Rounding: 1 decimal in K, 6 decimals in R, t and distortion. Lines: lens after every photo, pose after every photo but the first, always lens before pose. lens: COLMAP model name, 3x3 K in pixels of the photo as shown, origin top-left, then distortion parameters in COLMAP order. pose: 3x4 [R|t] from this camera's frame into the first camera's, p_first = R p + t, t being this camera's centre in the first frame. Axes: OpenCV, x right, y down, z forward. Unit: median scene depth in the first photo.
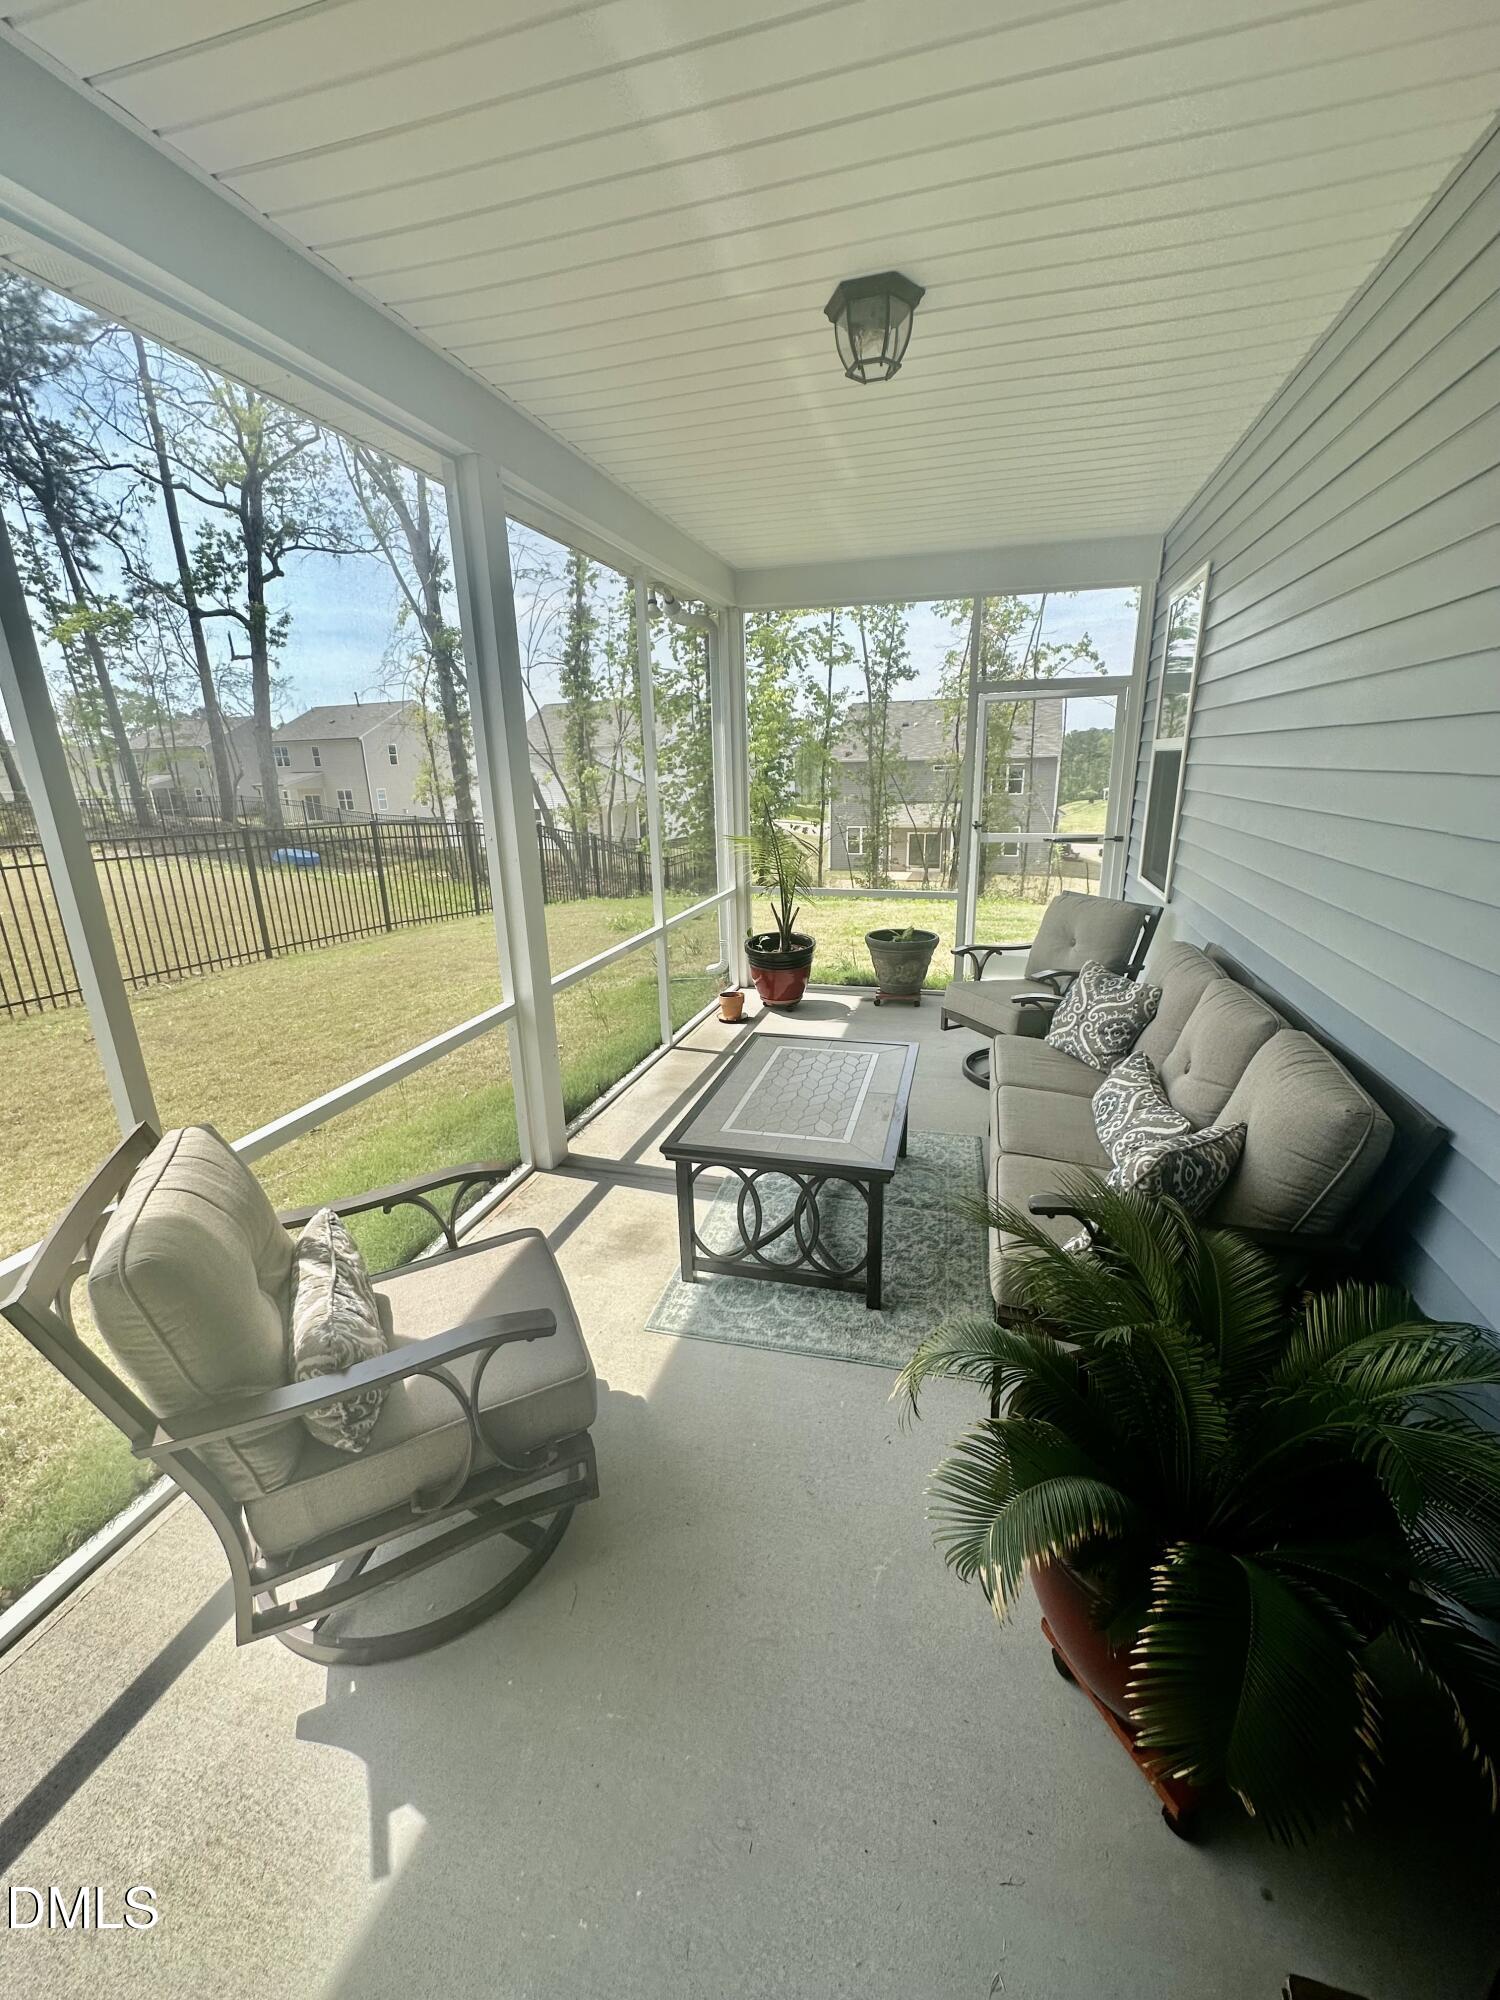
lens RADIAL K [[795.4, 0, 749.4], [0, 795.4, 1003.8], [0, 0, 1]] dist [-0.000310, 0.000226]
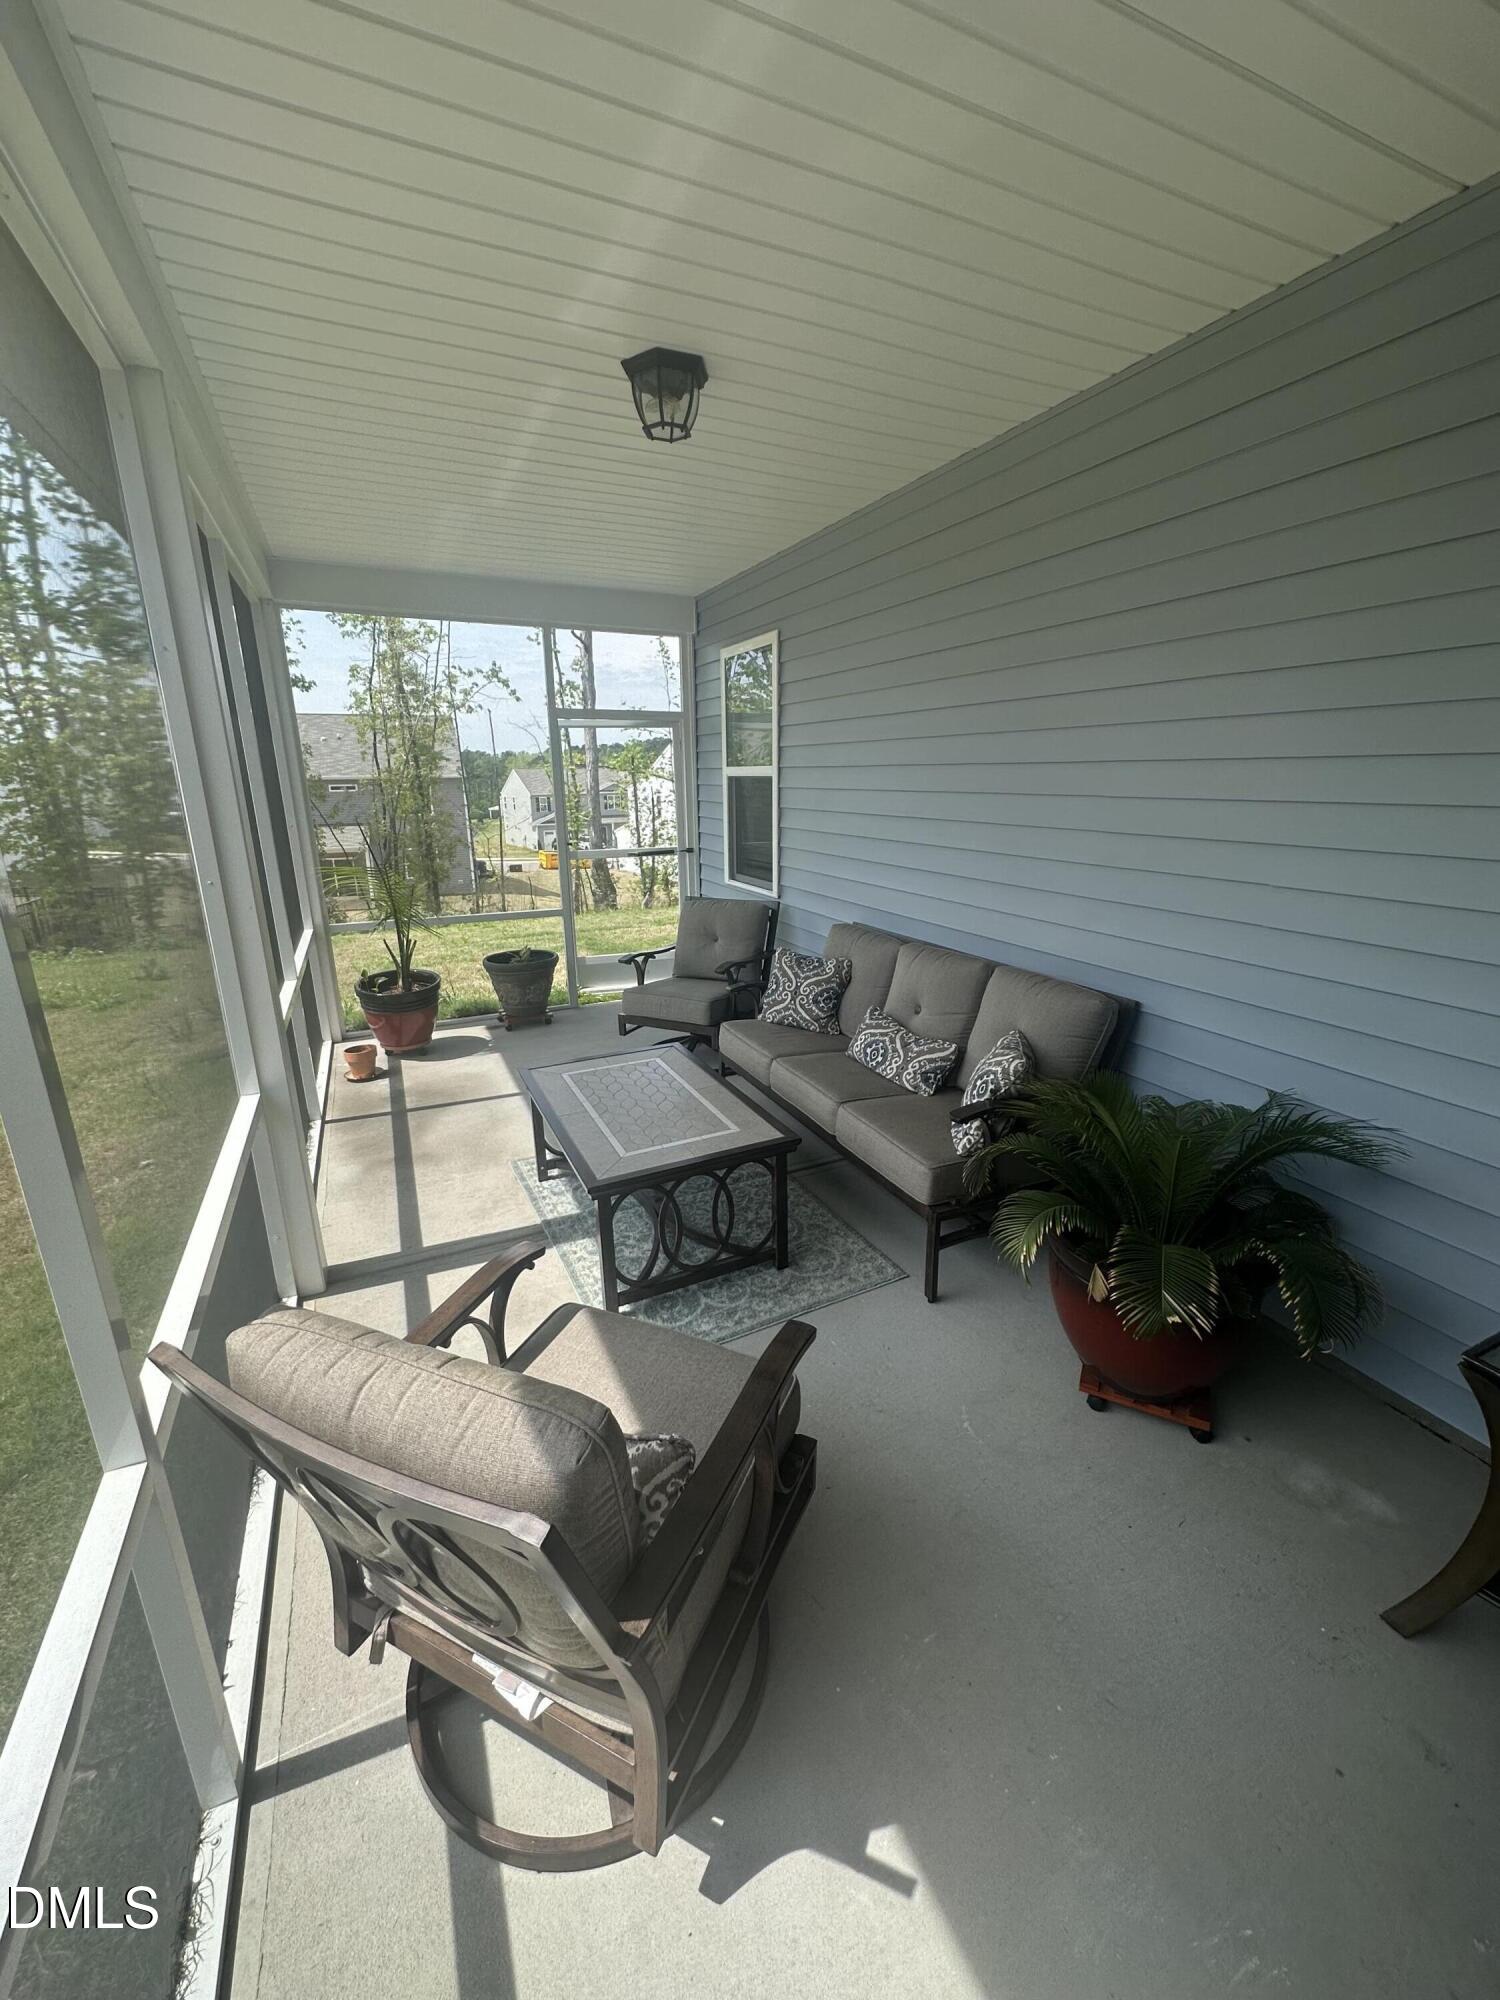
lens RADIAL K [[802.3, 0, 750.0], [0, 802.3, 1000.0], [0, 0, 1]] dist [0.001234, -0.000193]
pose [[0.751380, -0.163170, 0.639377, -0.303945], [0.182226, 0.982575, 0.036607, -0.021806], [-0.634209, 0.089005, 0.768021, 0.071353]]
